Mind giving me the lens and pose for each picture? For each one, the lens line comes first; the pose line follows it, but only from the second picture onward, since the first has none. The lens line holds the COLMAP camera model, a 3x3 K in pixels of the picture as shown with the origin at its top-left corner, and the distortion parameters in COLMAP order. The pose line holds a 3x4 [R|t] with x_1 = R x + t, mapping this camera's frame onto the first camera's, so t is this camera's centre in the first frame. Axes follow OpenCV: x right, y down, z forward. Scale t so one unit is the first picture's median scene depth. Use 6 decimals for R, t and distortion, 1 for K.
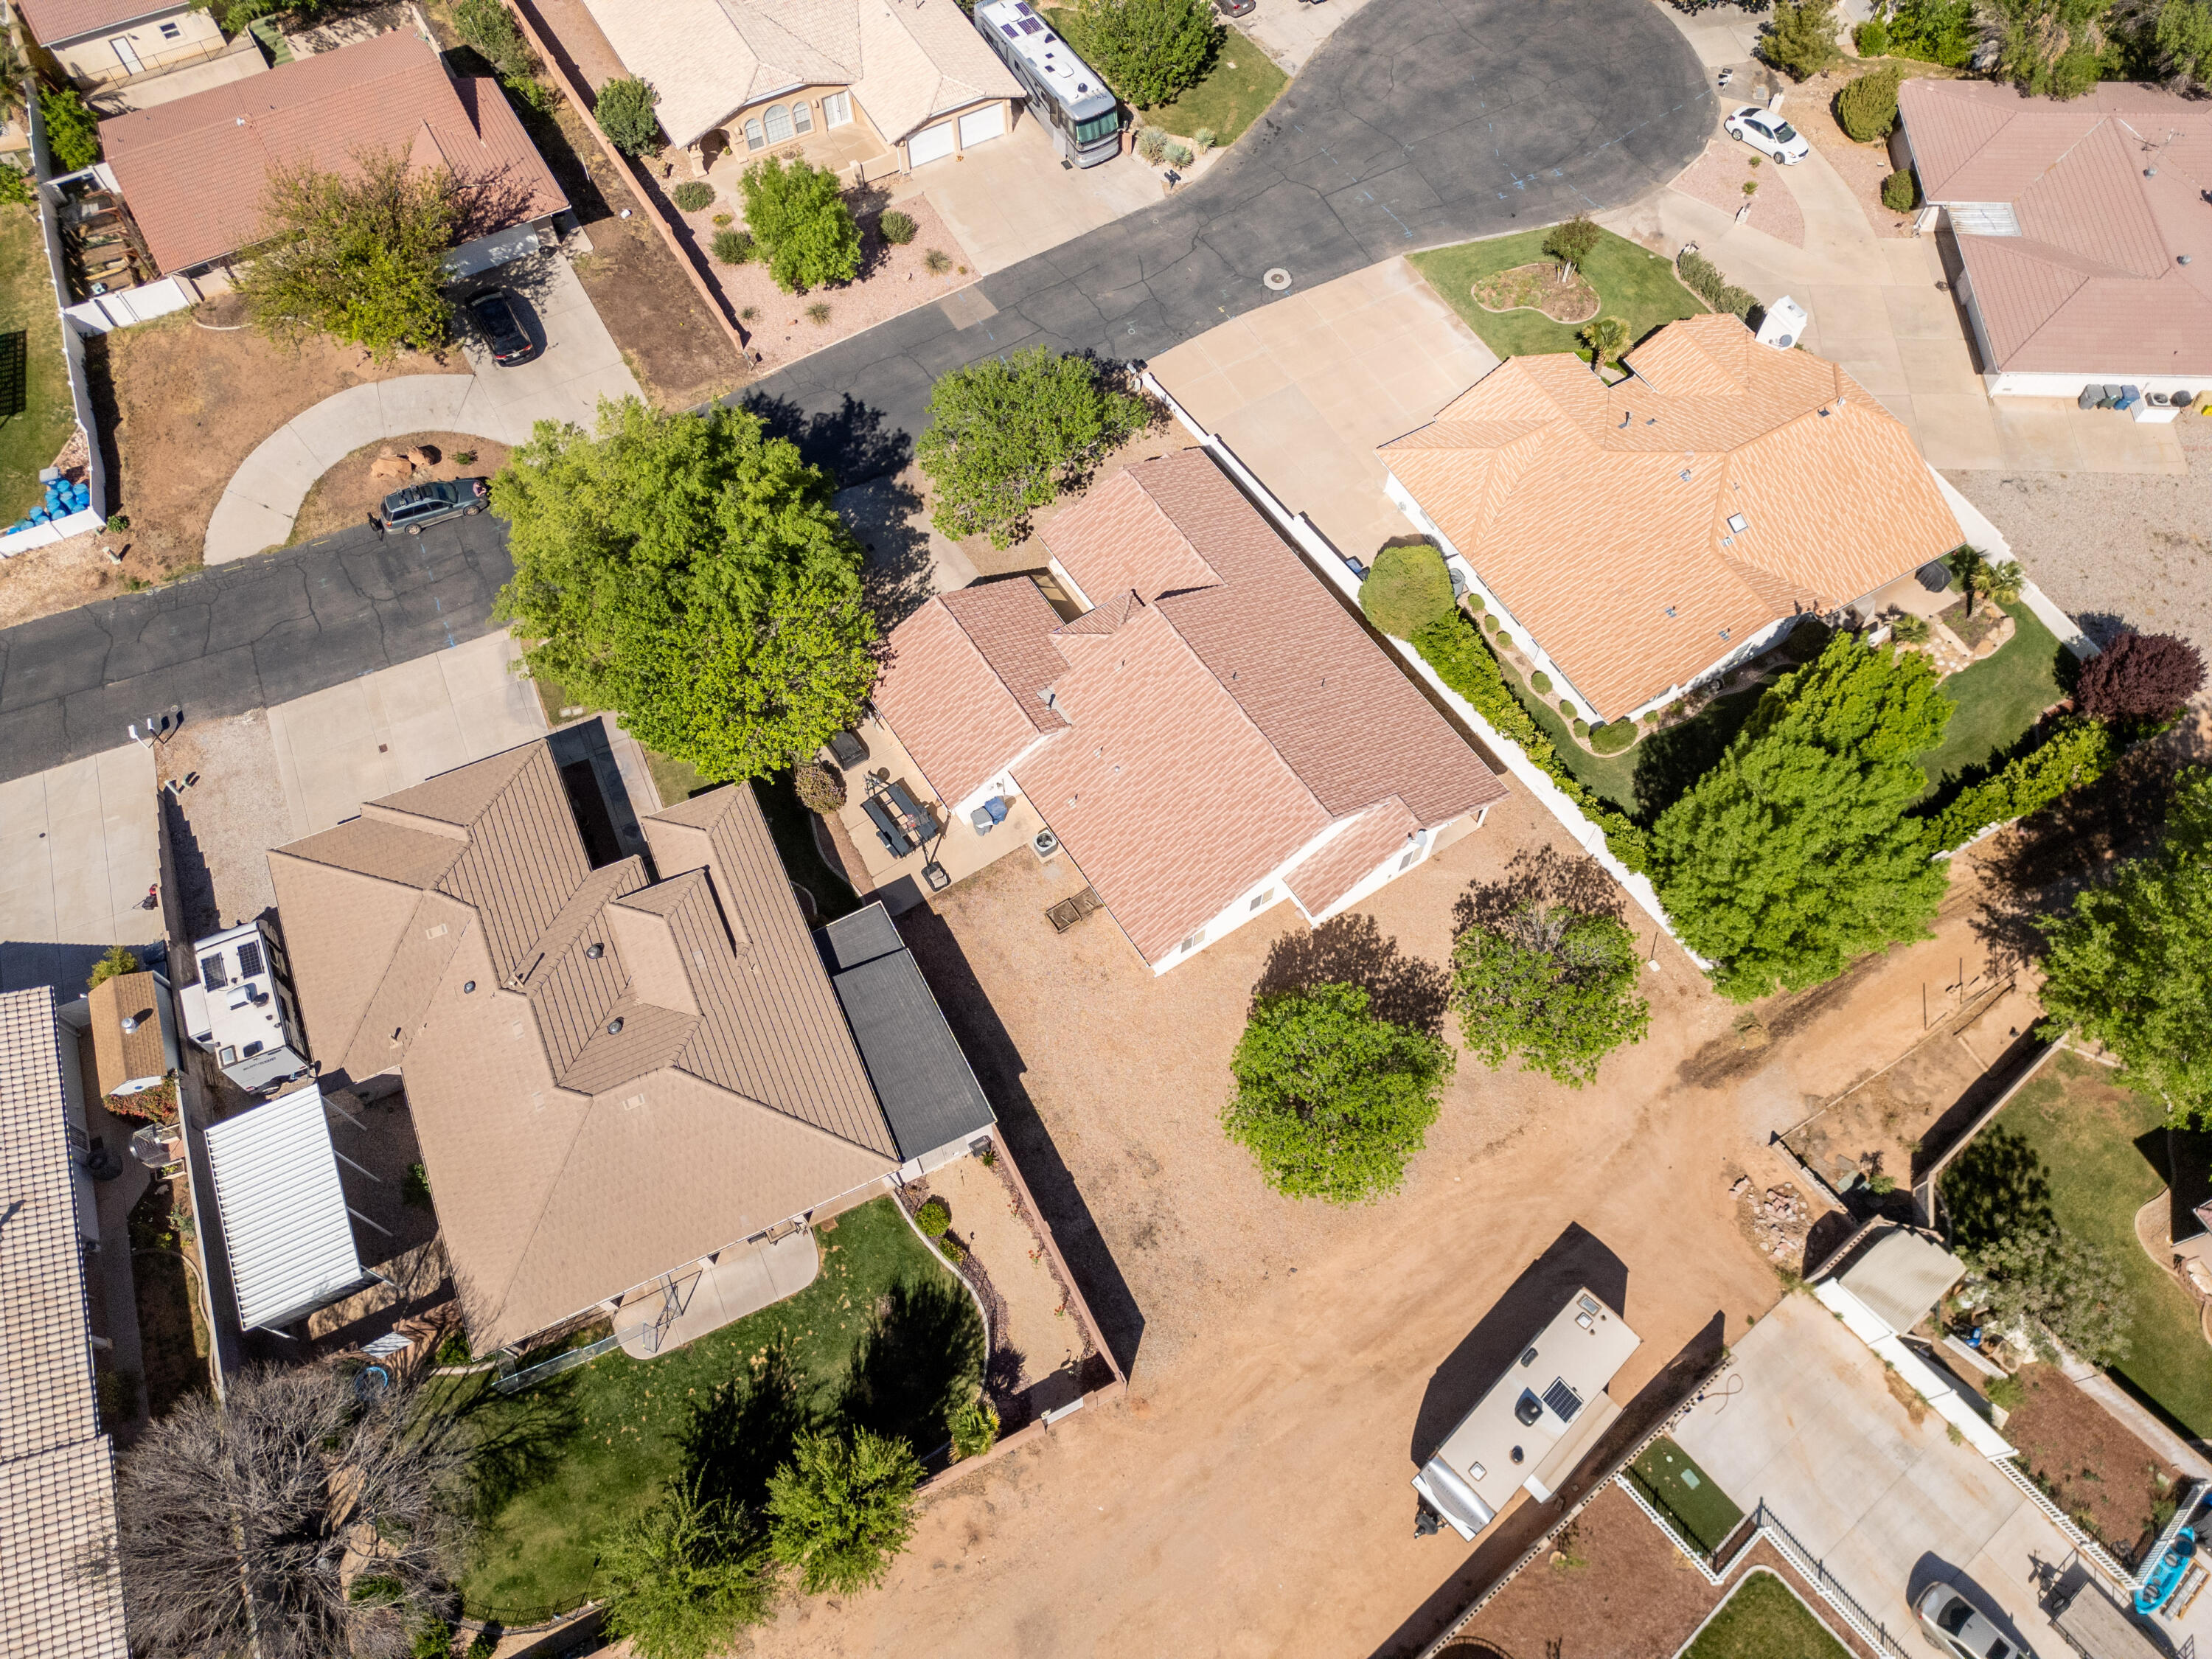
lens RADIAL K [[1544.2, 0, 1106.3], [0, 1544.2, 826.0], [0, 0, 1]] dist [0.074252, -0.065789]
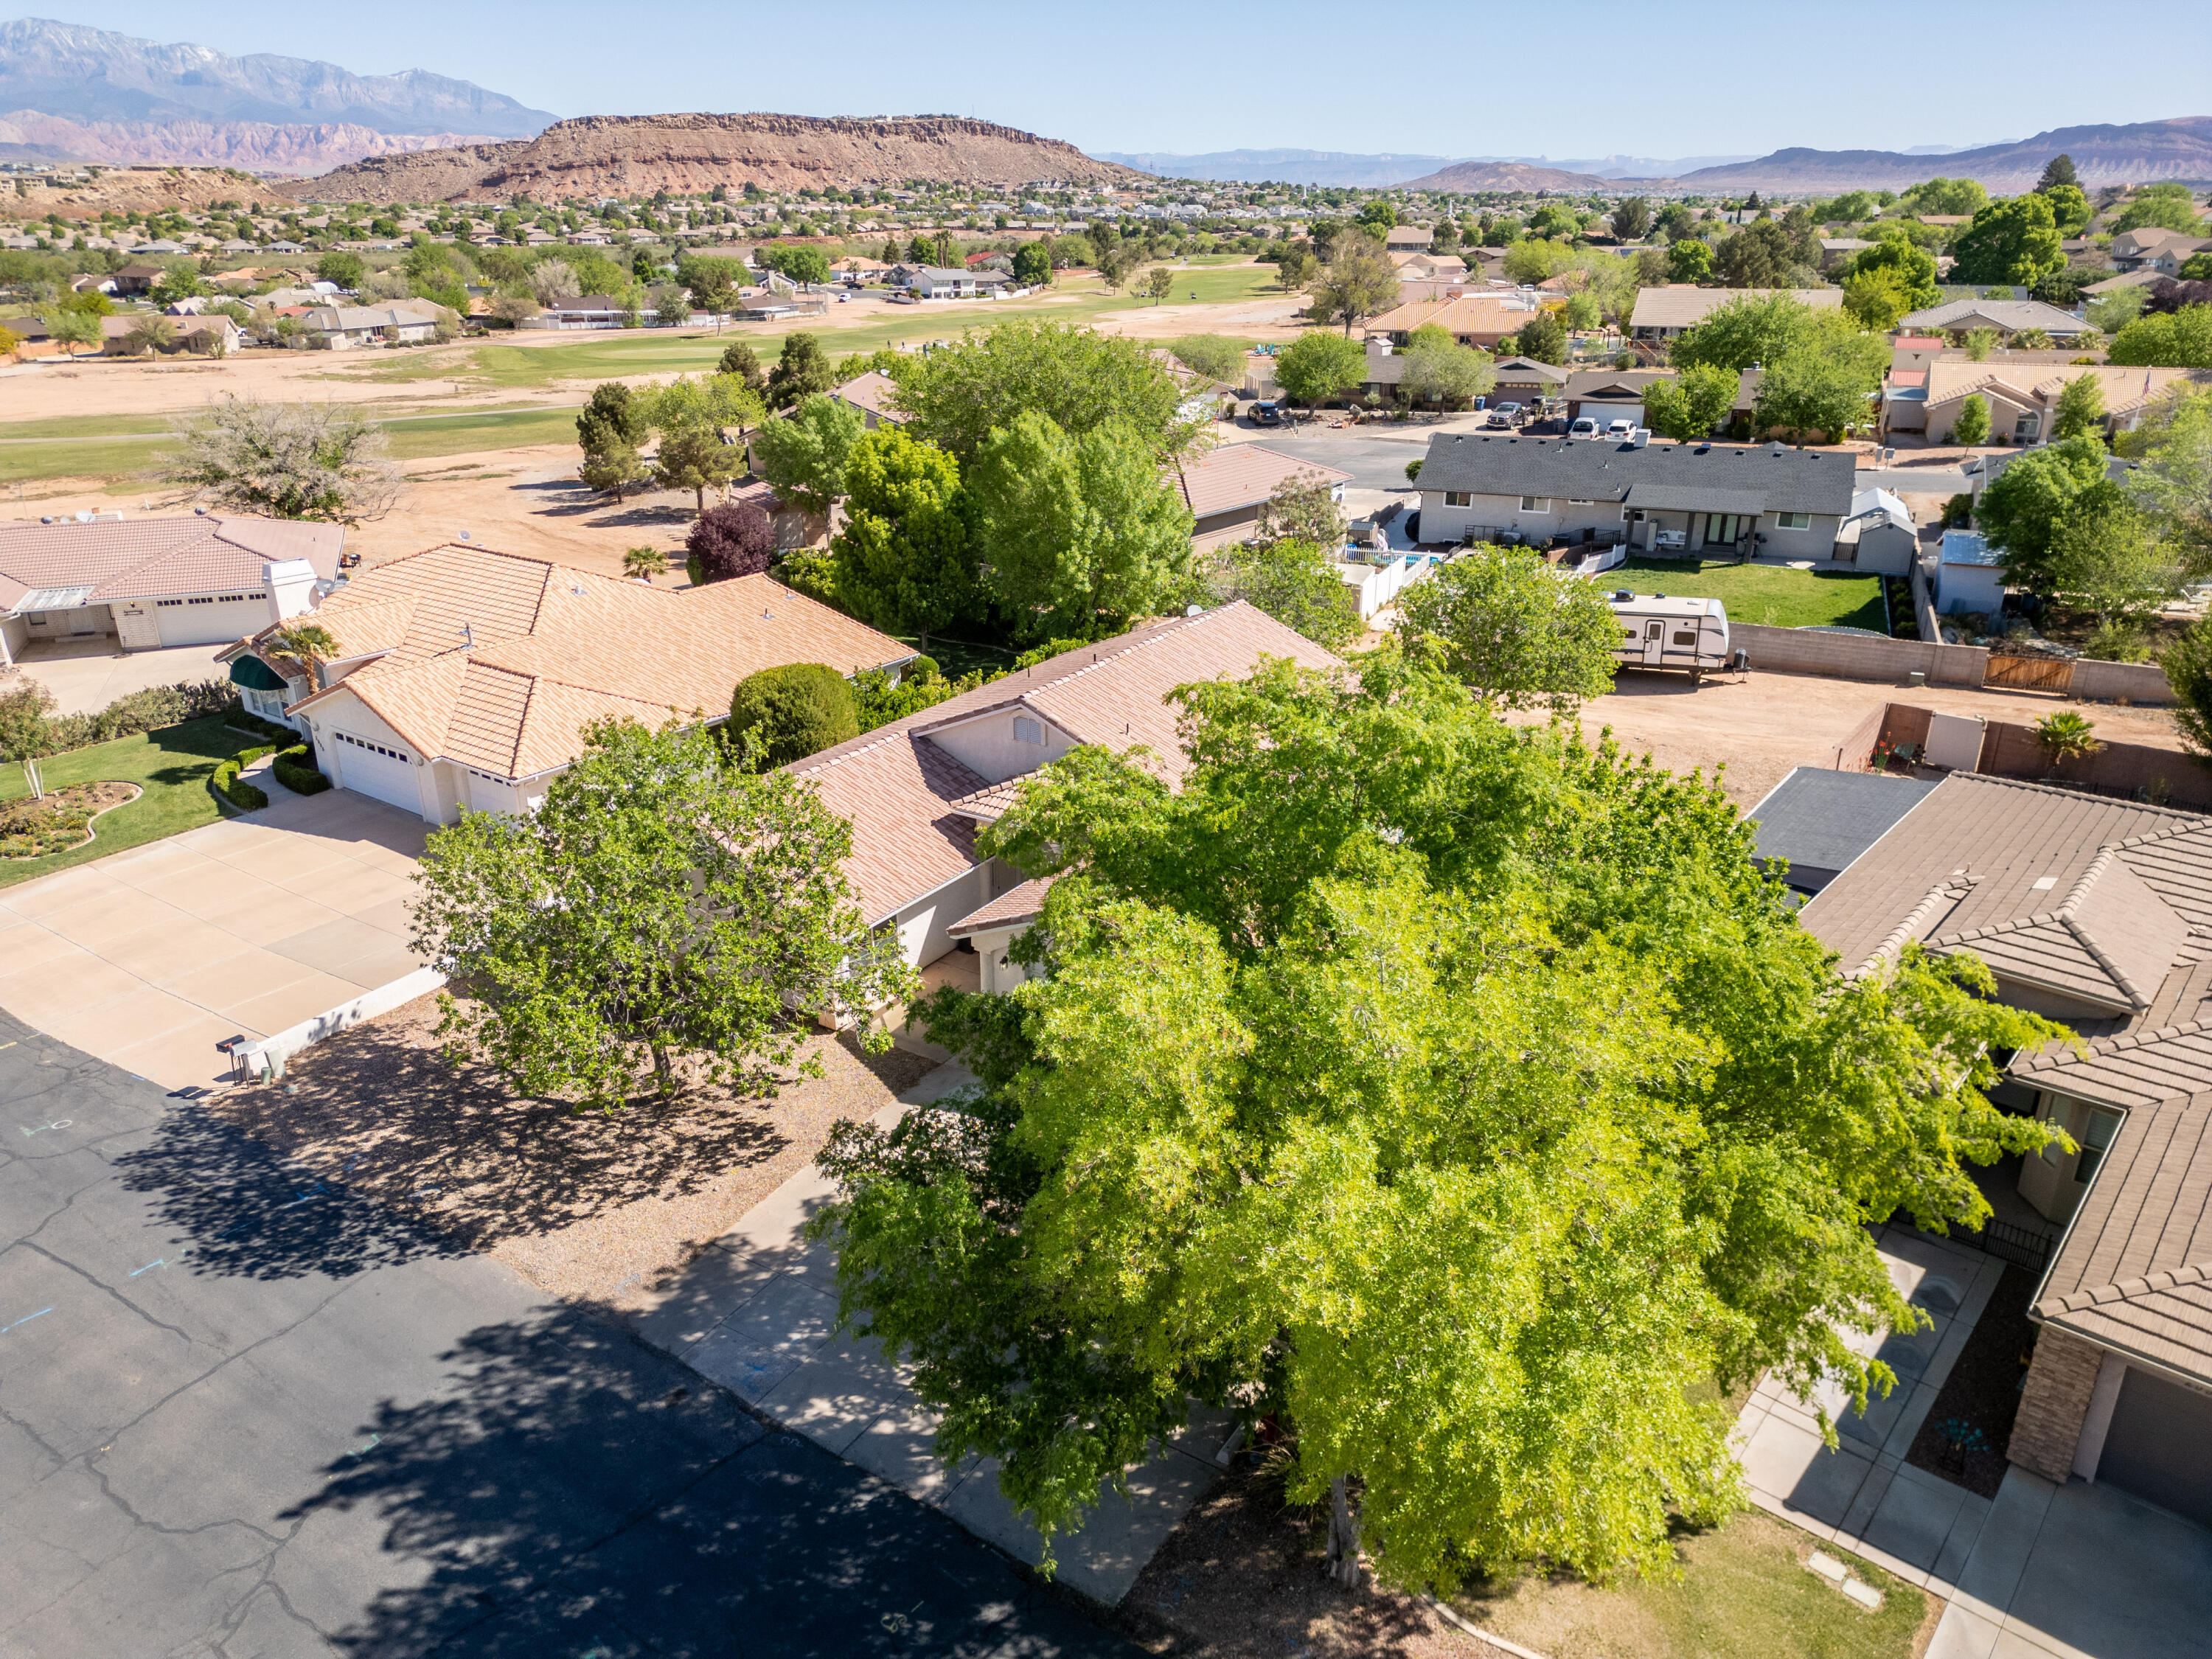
lens RADIAL K [[1544.2, 0, 1106.3], [0, 1544.2, 826.0], [0, 0, 1]] dist [0.074252, -0.065789]
pose [[-0.414720, -0.337111, 0.845200, -0.513547], [0.799102, 0.309363, 0.515491, -0.410515], [-0.435251, 0.889186, 0.141087, 0.919372]]
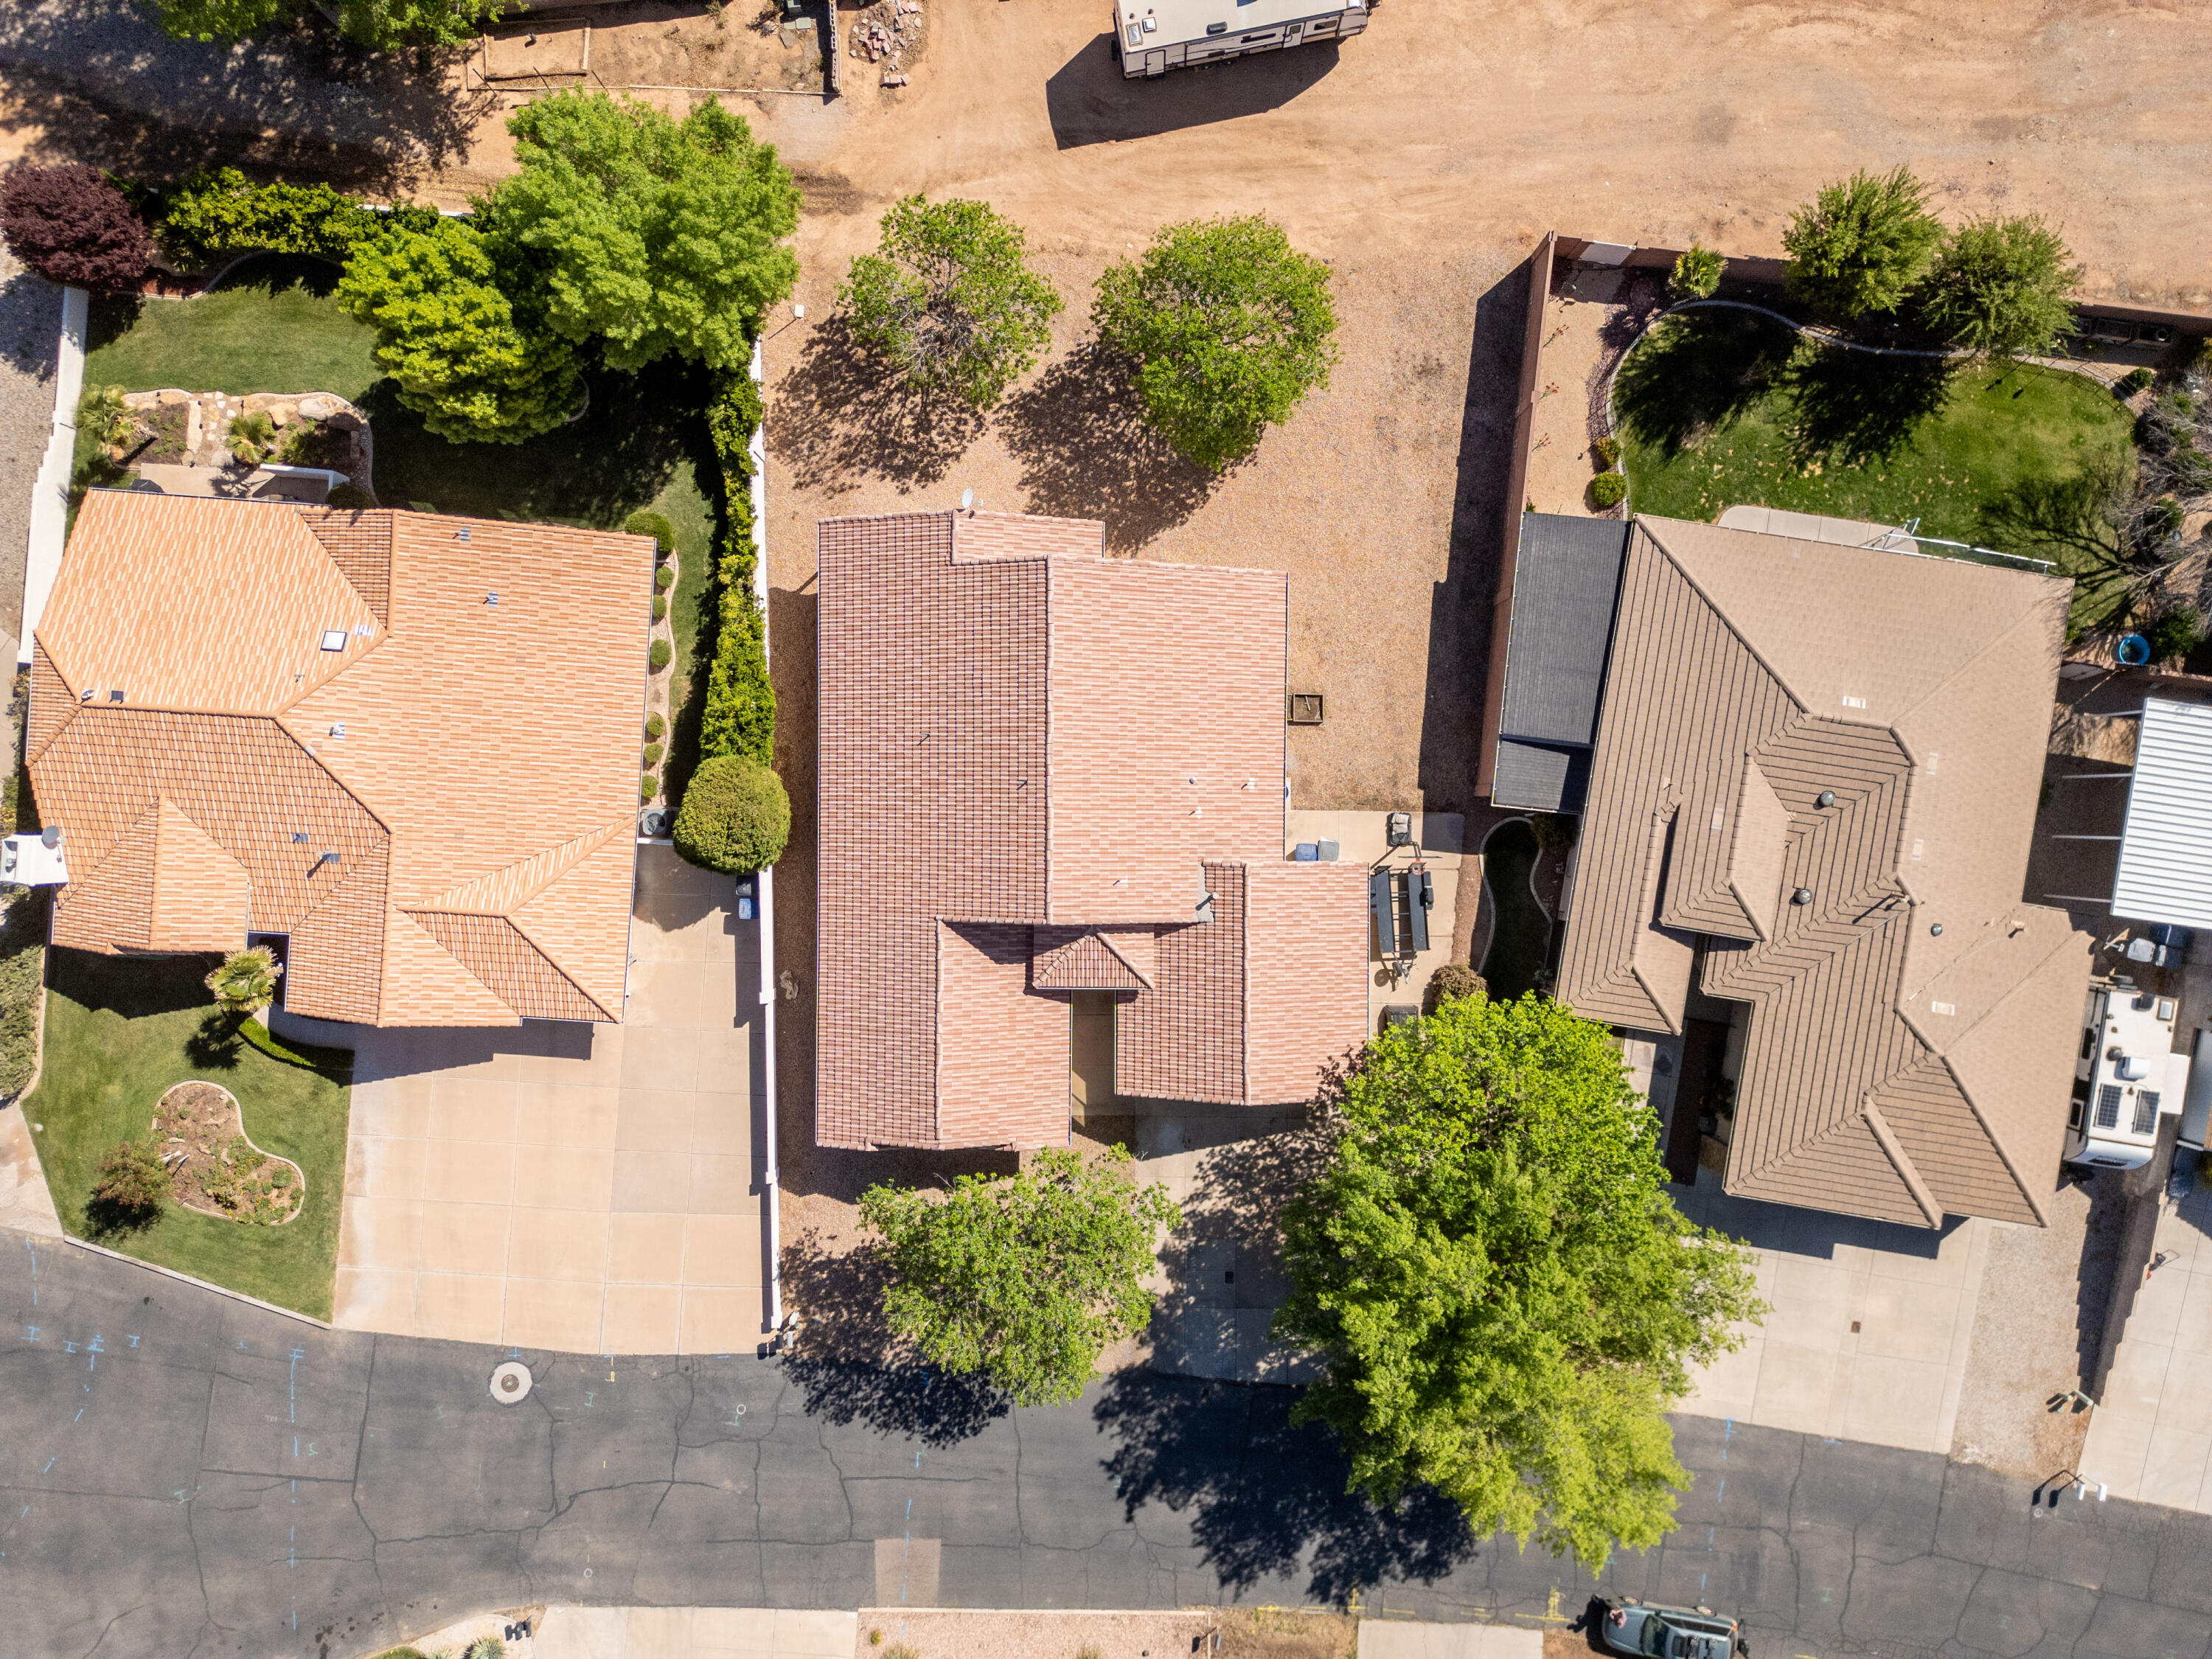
lens RADIAL K [[1544.2, 0, 1106.3], [0, 1544.2, 826.0], [0, 0, 1]] dist [0.074252, -0.065789]
pose [[-0.832284, -0.554304, -0.007130, 0.037349], [0.485973, -0.735753, 0.471696, -0.462817], [-0.266709, 0.389120, 0.881732, 0.250083]]
